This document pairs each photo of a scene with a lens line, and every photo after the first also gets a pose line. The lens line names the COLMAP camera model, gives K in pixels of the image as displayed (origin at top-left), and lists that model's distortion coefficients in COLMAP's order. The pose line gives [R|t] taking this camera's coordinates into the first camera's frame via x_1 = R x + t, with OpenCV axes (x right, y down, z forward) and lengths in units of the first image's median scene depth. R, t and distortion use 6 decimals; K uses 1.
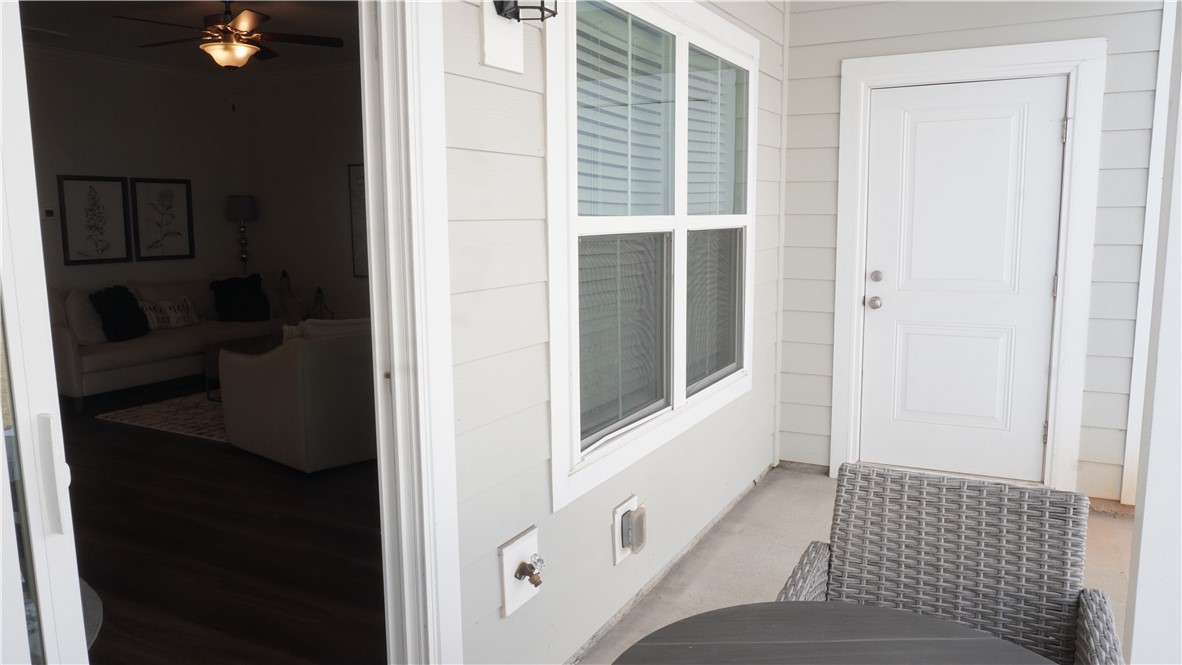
lens RADIAL K [[826.6, 0, 591.0], [0, 826.6, 332.5], [0, 0, 1]] dist [-0.053758, 0.004512]
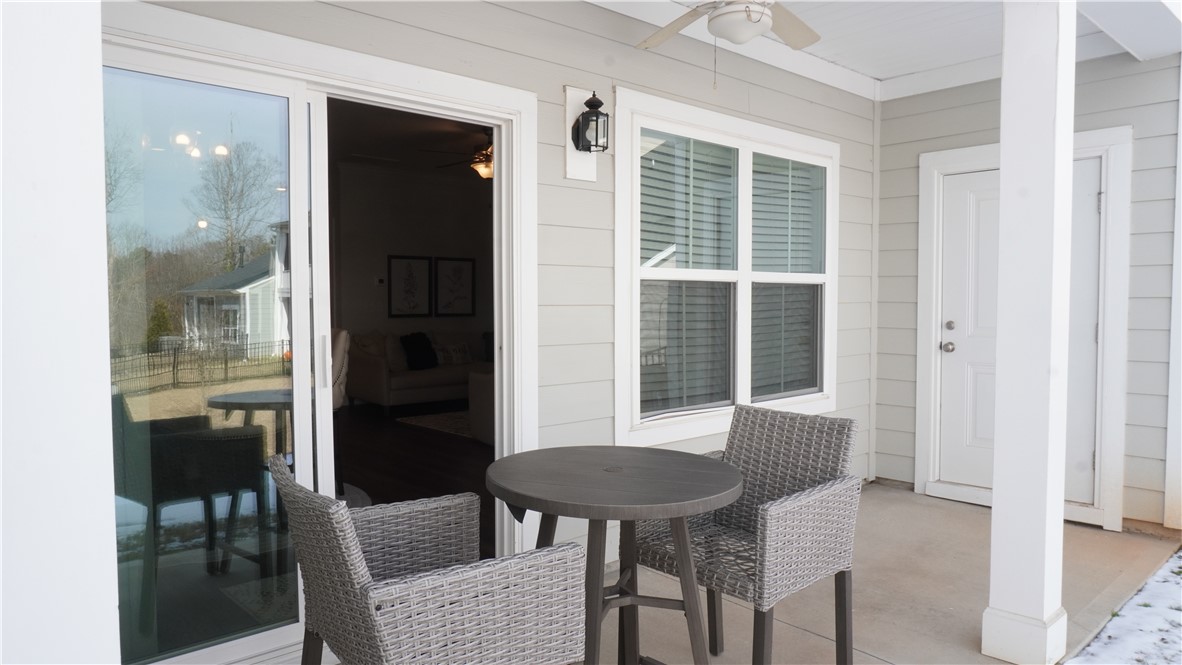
lens RADIAL K [[771.0, 0, 591.0], [0, 771.0, 332.5], [0, 0, 1]] dist [-0.070429, 0.002457]
pose [[0.941704, 0.019712, -0.335865, 0.243799], [-0.052023, 0.994807, -0.087477, 0.074092], [0.332397, 0.099850, 0.937839, -0.254676]]
